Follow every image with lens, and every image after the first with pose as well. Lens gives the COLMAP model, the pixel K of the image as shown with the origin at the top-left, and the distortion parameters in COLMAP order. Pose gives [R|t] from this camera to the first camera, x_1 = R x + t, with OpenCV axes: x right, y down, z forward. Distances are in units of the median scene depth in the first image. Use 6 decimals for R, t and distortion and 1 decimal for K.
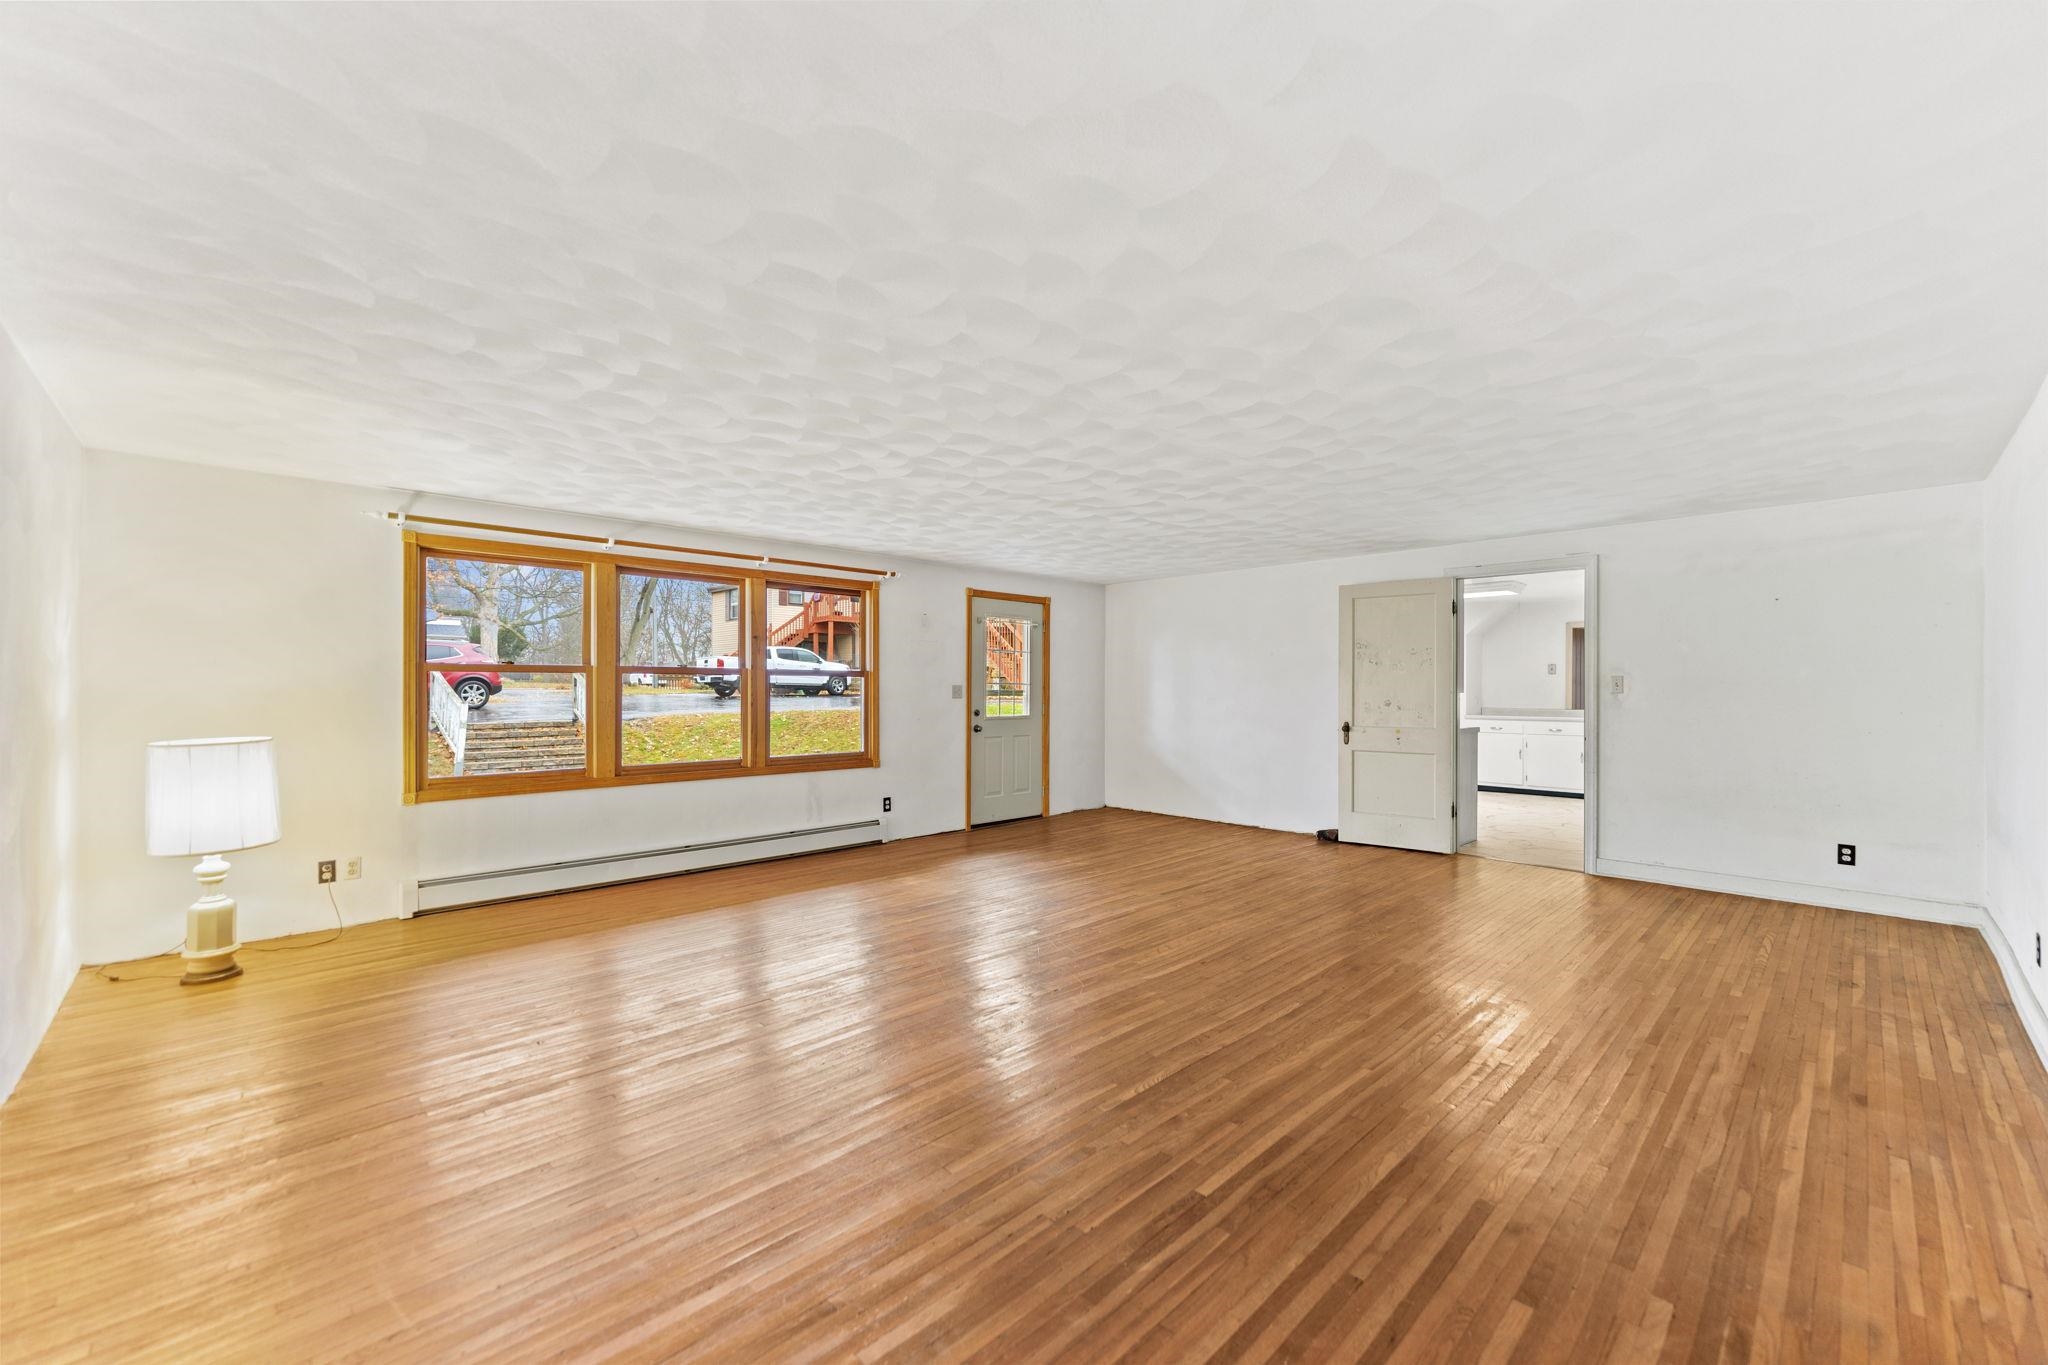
lens RADIAL K [[826.1, 0, 1022.3], [0, 826.1, 689.7], [0, 0, 1]] dist [0.002333, -0.000533]
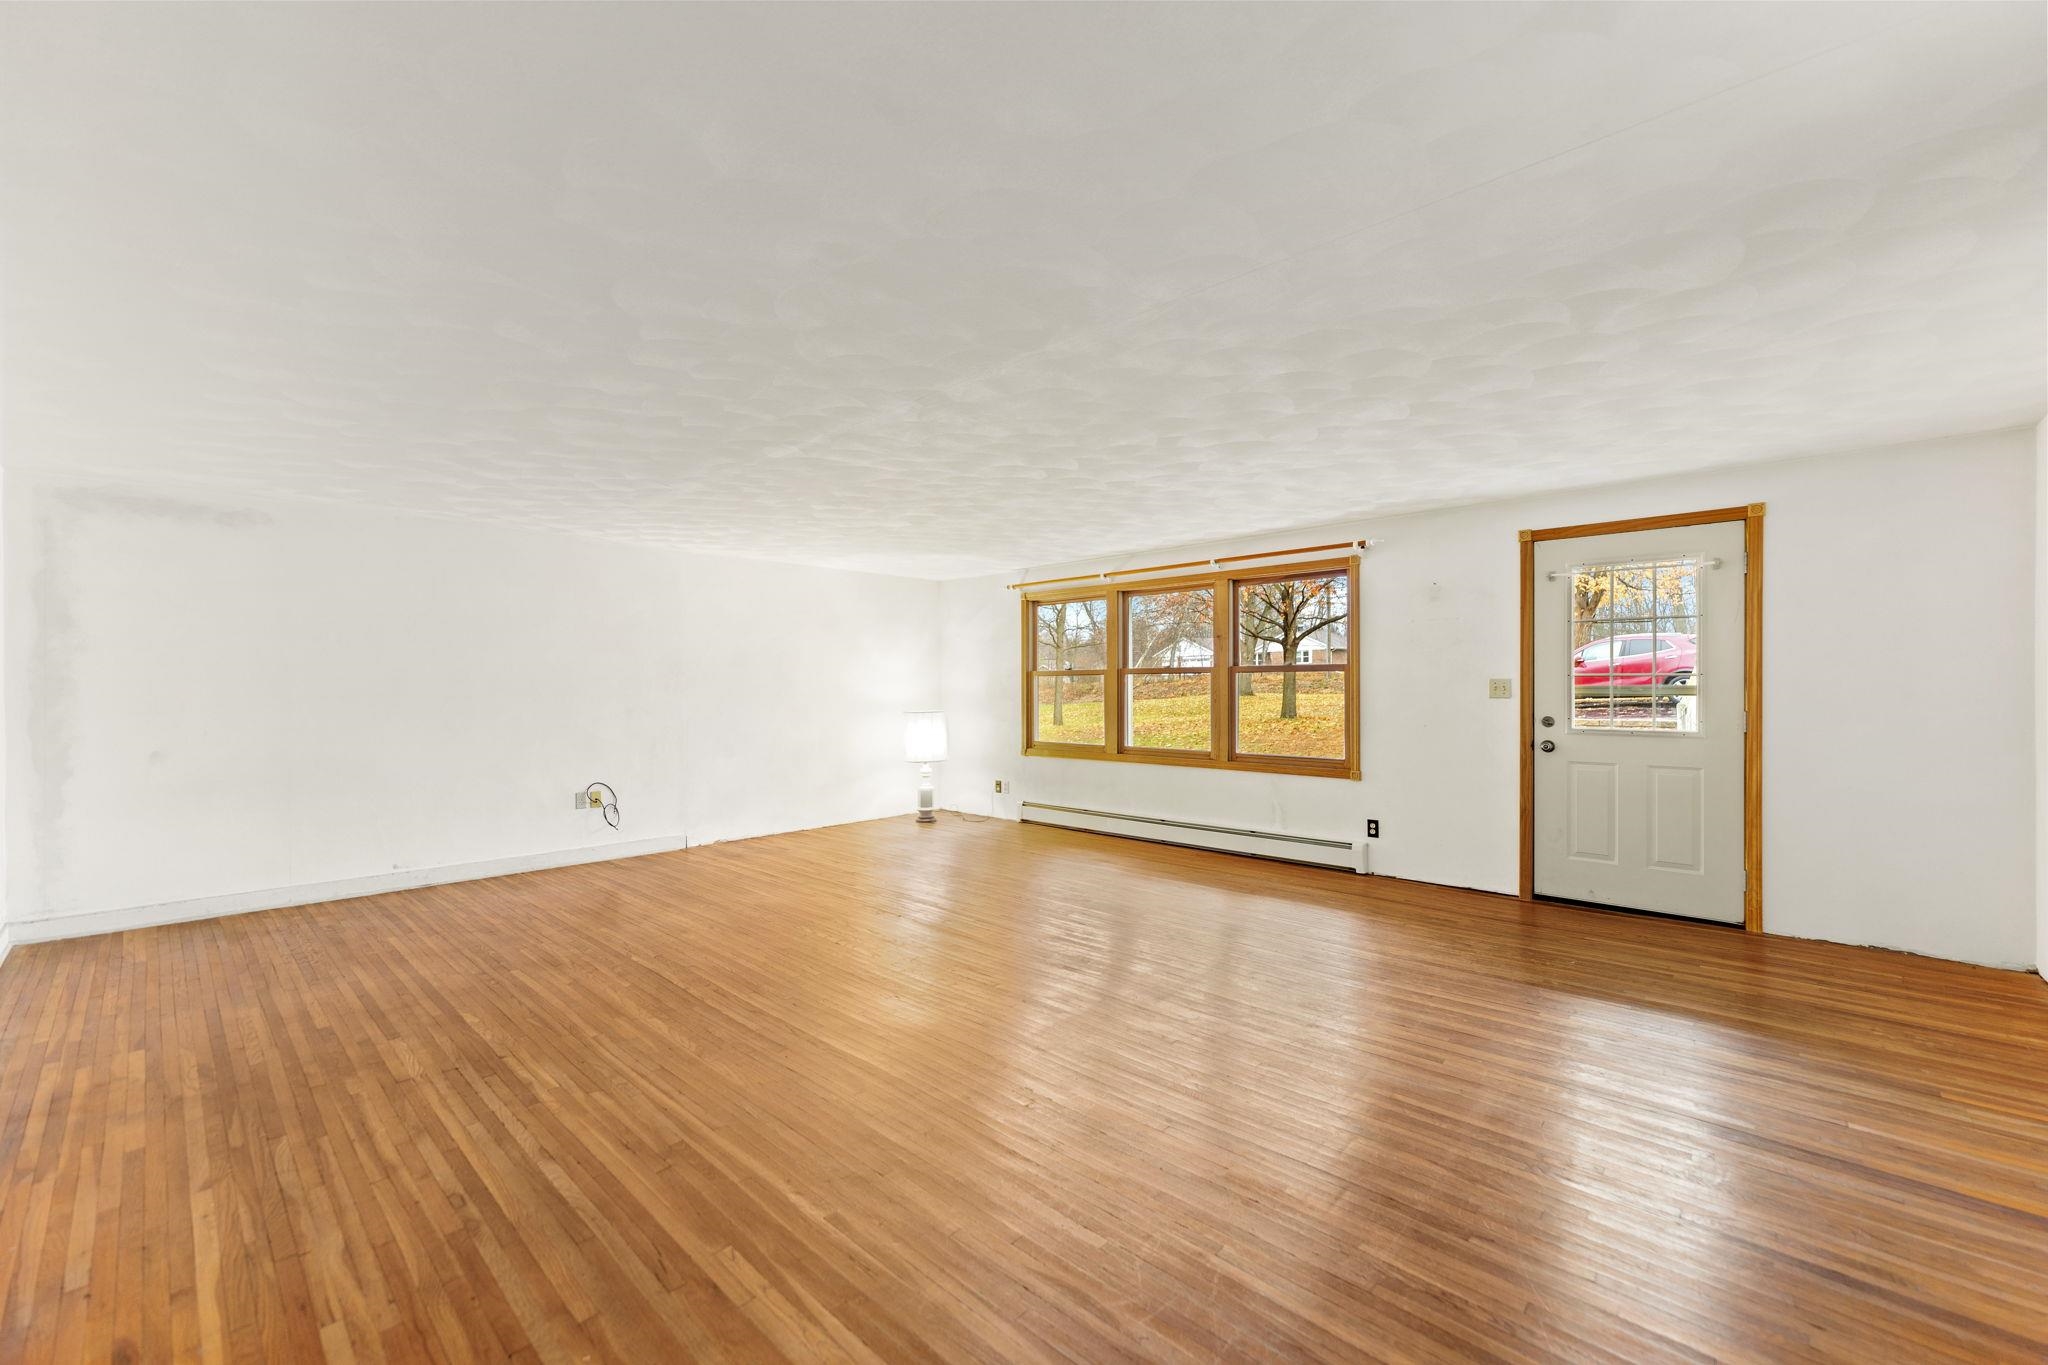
lens RADIAL K [[826.1, 0, 1023.2], [0, 826.1, 687.9], [0, 0, 1]] dist [0.002333, -0.000533]
pose [[0.033620, 0.001072, -0.999434, 0.661816], [0.003674, 0.999993, 0.001196, -0.000585], [0.999428, -0.003712, 0.033616, 0.662222]]
